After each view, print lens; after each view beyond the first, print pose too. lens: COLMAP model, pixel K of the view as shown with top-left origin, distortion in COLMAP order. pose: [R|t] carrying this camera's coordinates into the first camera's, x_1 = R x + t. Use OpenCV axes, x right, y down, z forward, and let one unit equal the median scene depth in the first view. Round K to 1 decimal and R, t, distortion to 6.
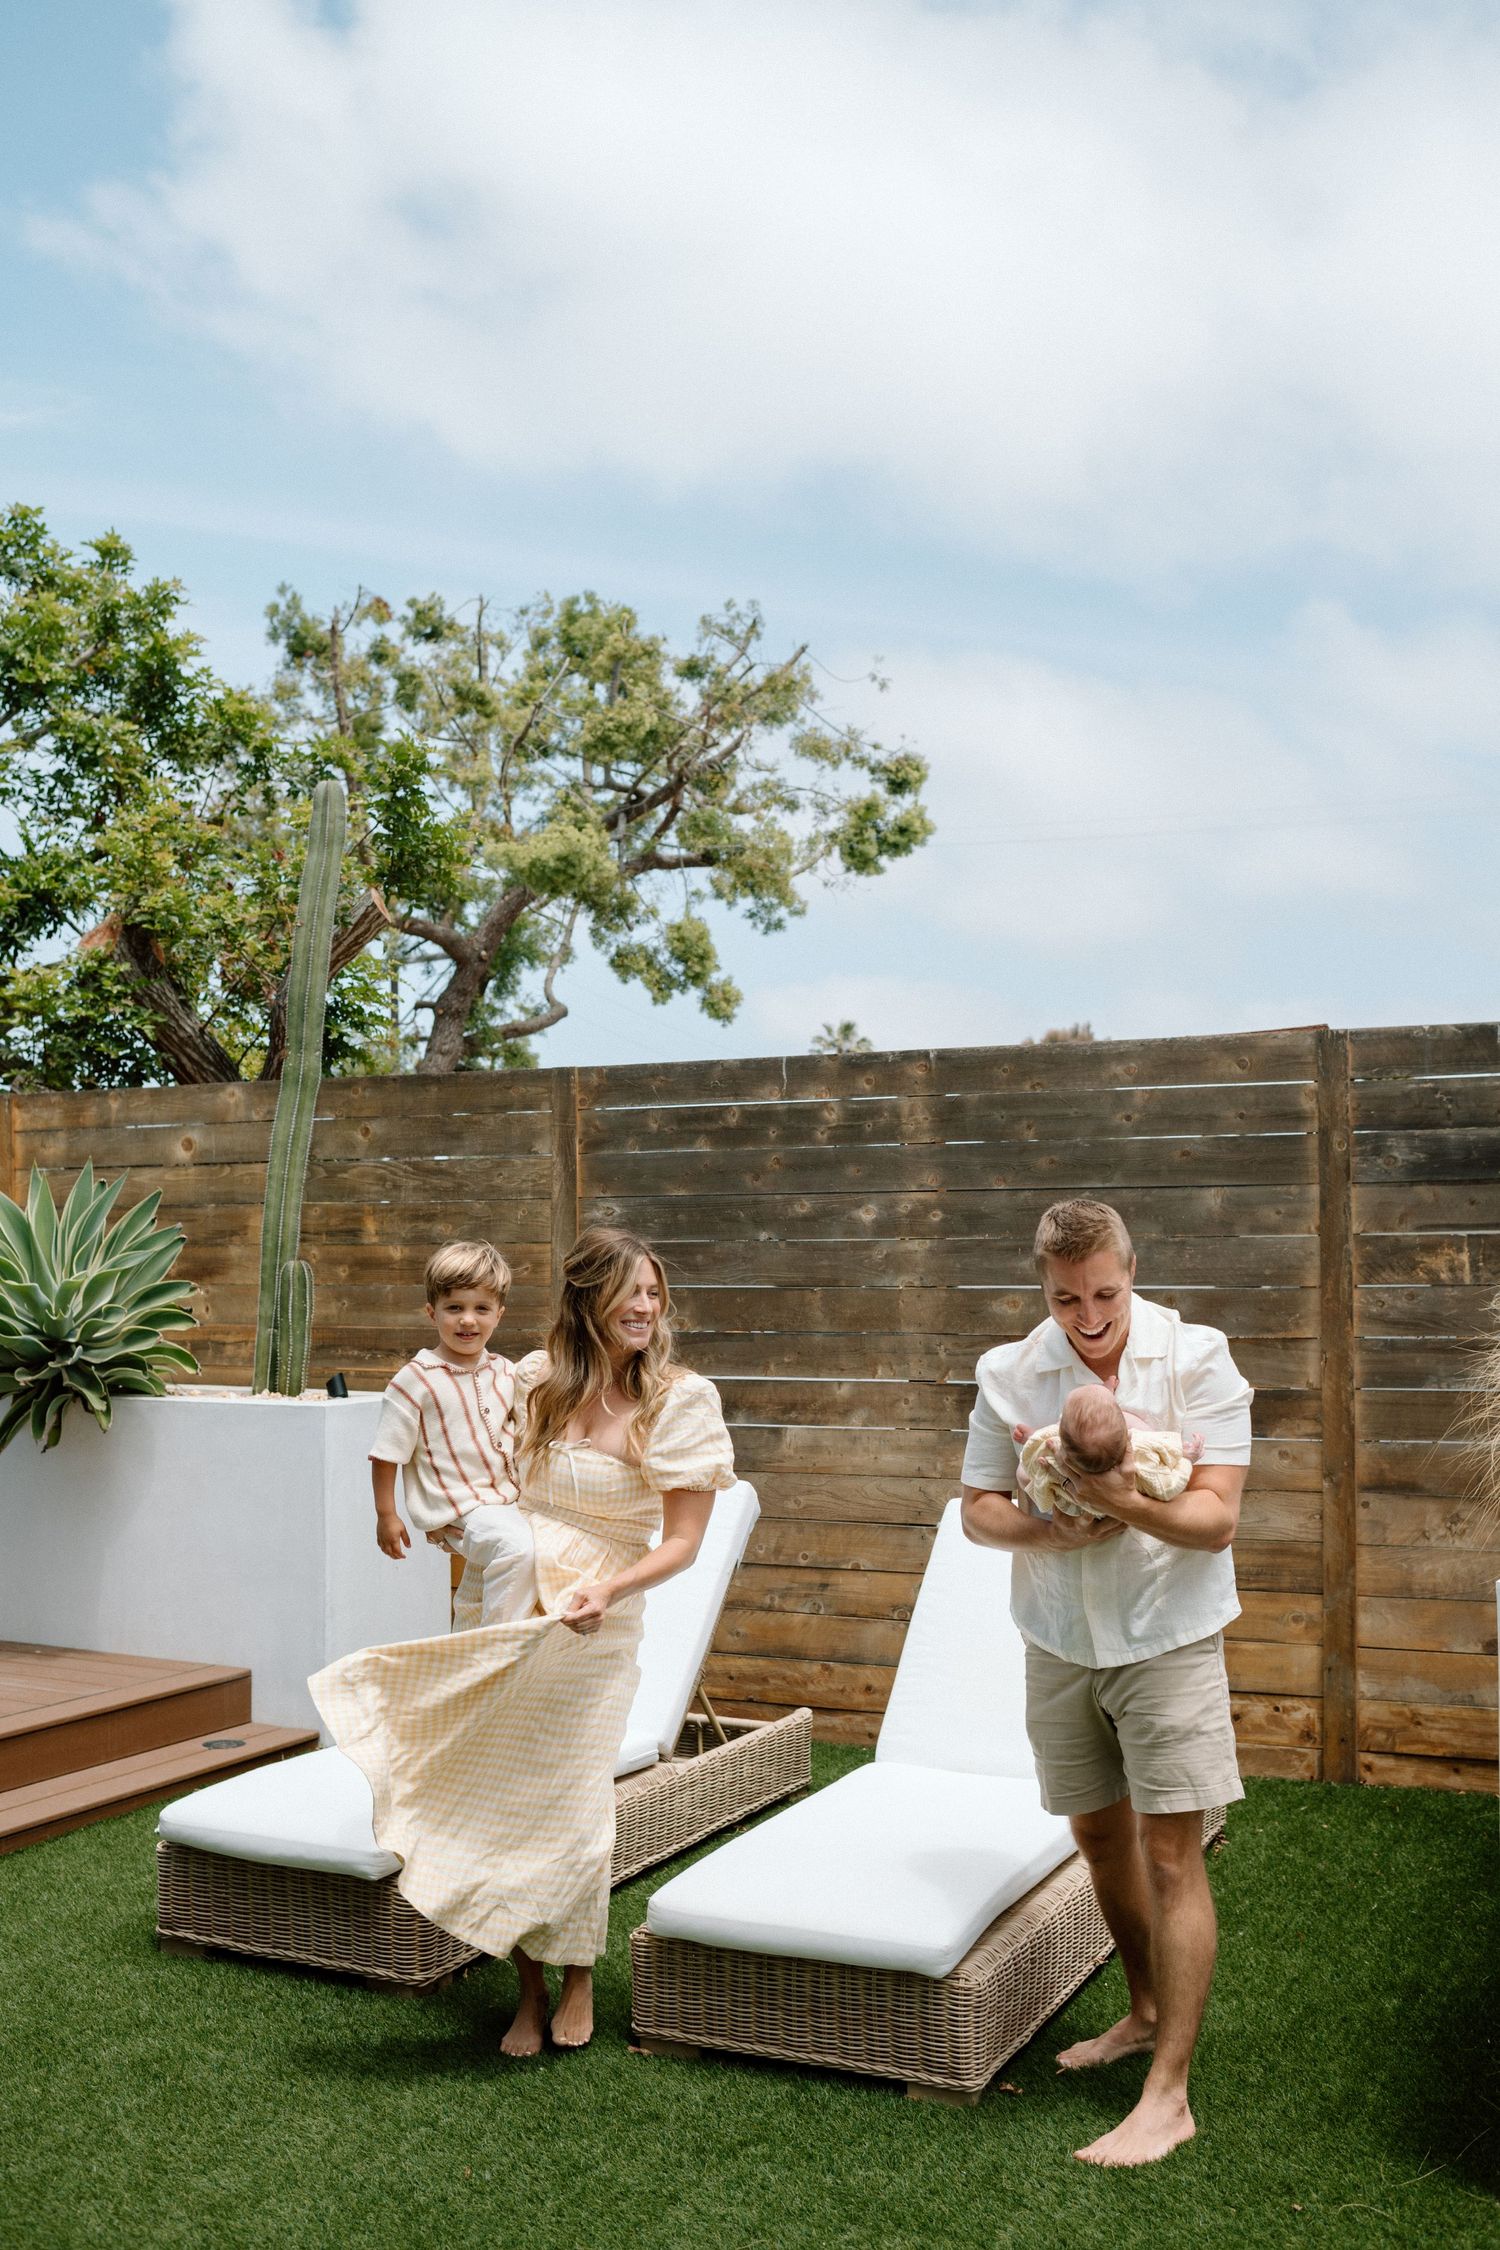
lens RADIAL K [[2385.1, 0, 743.6], [0, 2385.1, 1180.5], [0, 0, 1]] dist [-0.060354, 0.000000]
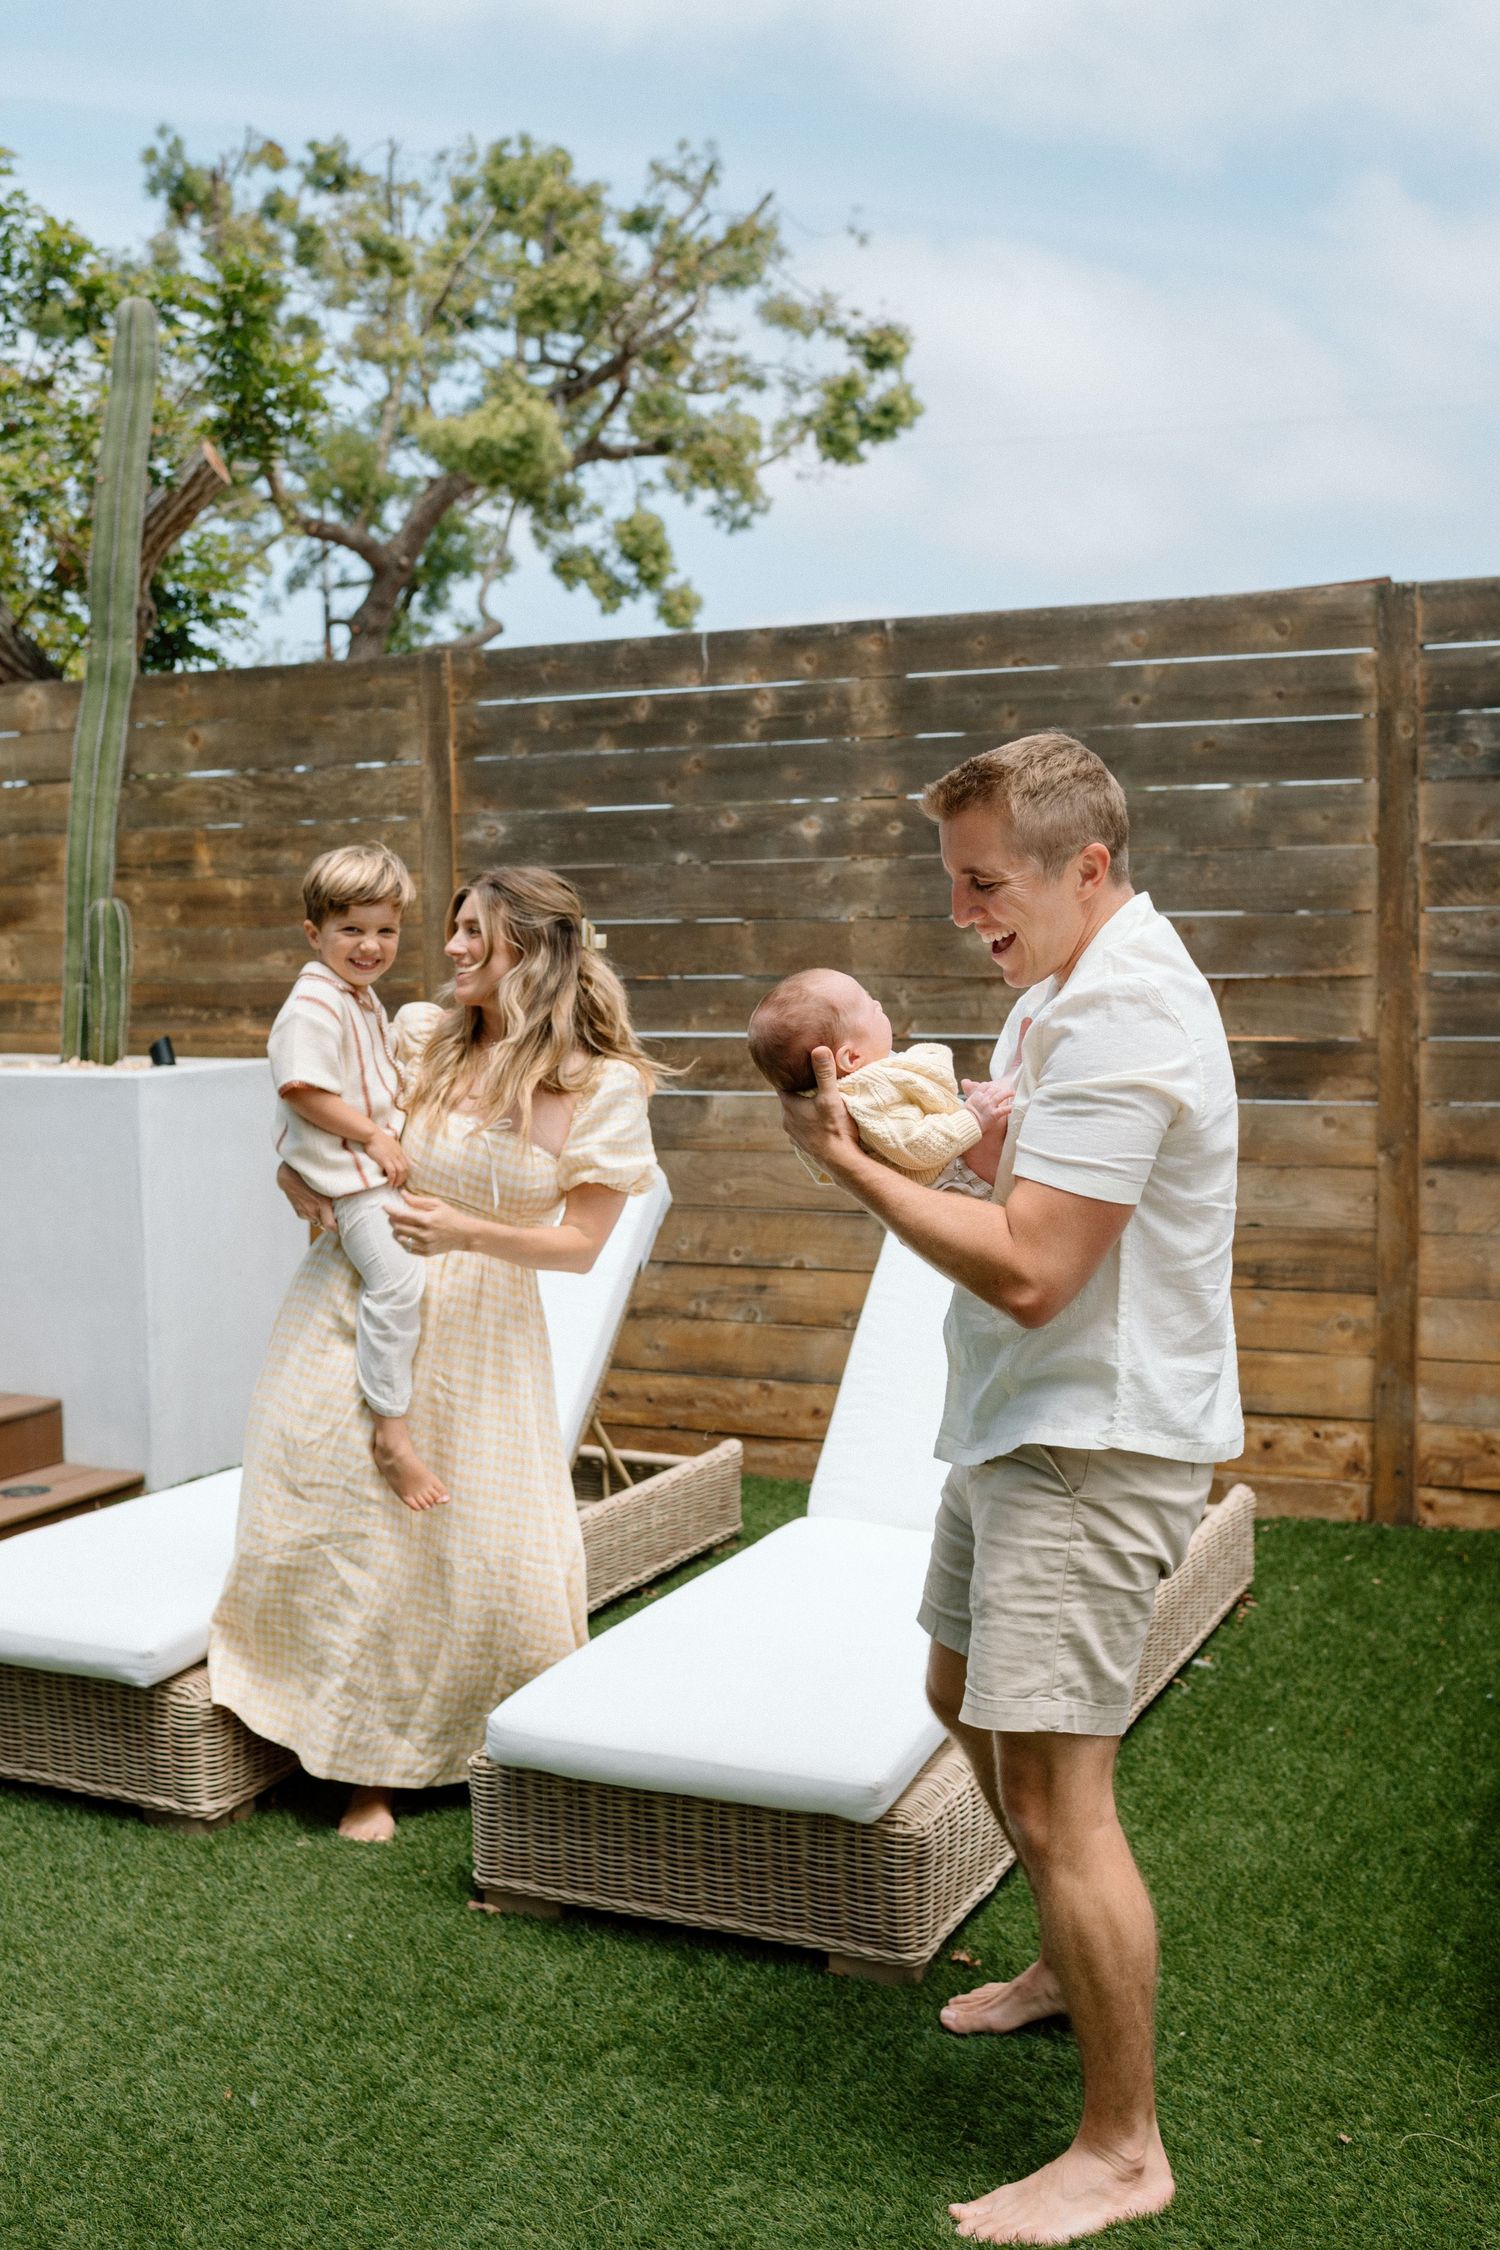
lens RADIAL K [[2385.1, 0, 744.4], [0, 2385.1, 1136.3], [0, 0, 1]] dist [-0.060354, 0.000000]
pose [[0.999843, -0.012646, -0.012420, 0.039368], [0.014024, 0.992914, 0.118009, 0.022454], [0.010840, -0.118164, 0.992935, 0.197853]]
